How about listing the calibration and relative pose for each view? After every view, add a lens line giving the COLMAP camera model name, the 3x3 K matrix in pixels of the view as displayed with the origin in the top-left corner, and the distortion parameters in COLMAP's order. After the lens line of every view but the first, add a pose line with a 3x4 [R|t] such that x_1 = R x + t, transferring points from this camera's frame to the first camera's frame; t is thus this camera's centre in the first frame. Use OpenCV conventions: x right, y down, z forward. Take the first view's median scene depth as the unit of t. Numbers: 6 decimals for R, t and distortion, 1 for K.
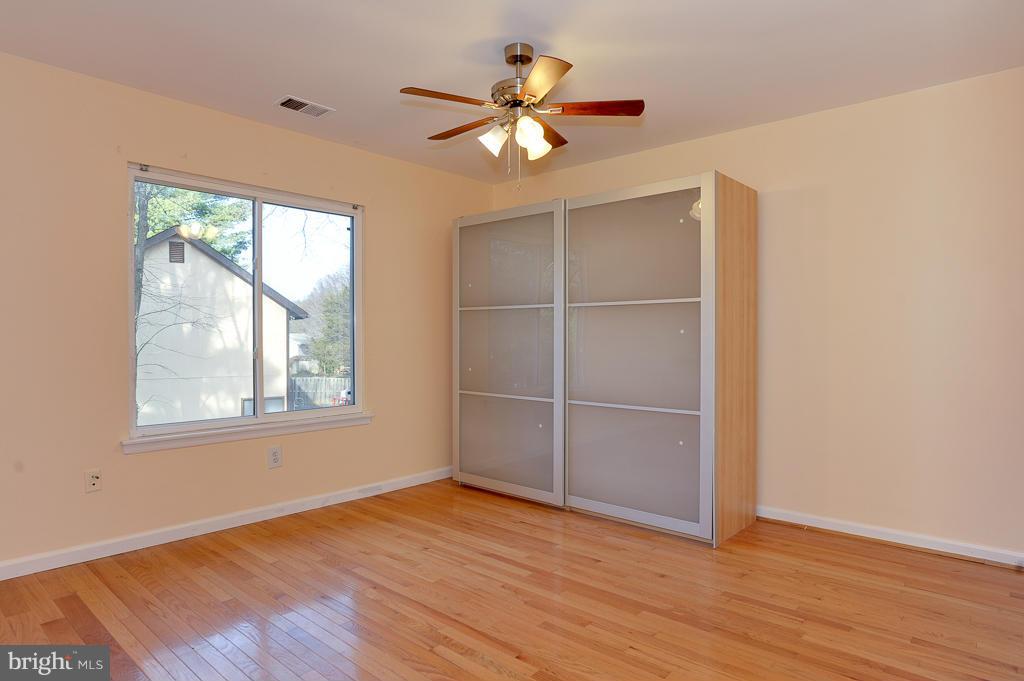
lens RADIAL K [[597.3, 0, 512.4], [0, 597.3, 340.4], [0, 0, 1]] dist [-0.021743, 0.003563]
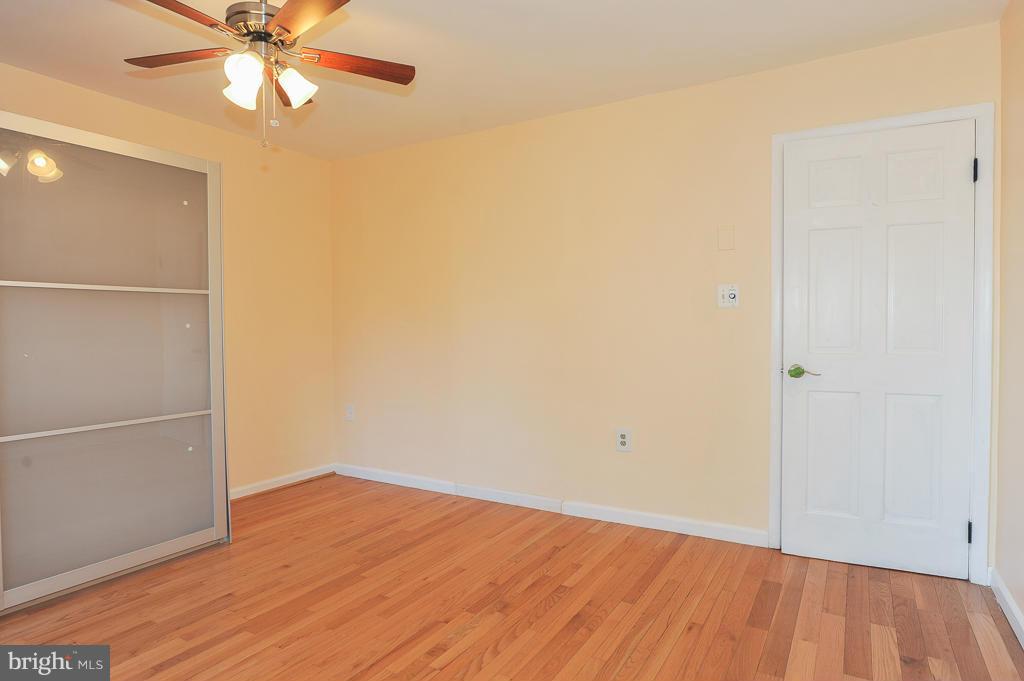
lens RADIAL K [[597.3, 0, 512.3], [0, 597.3, 337.4], [0, 0, 1]] dist [-0.021743, 0.003563]
pose [[-0.198416, -0.015979, 0.979988, -0.795441], [0.014340, 0.999713, 0.019204, -0.008200], [-0.980013, 0.017863, -0.198130, 0.800366]]
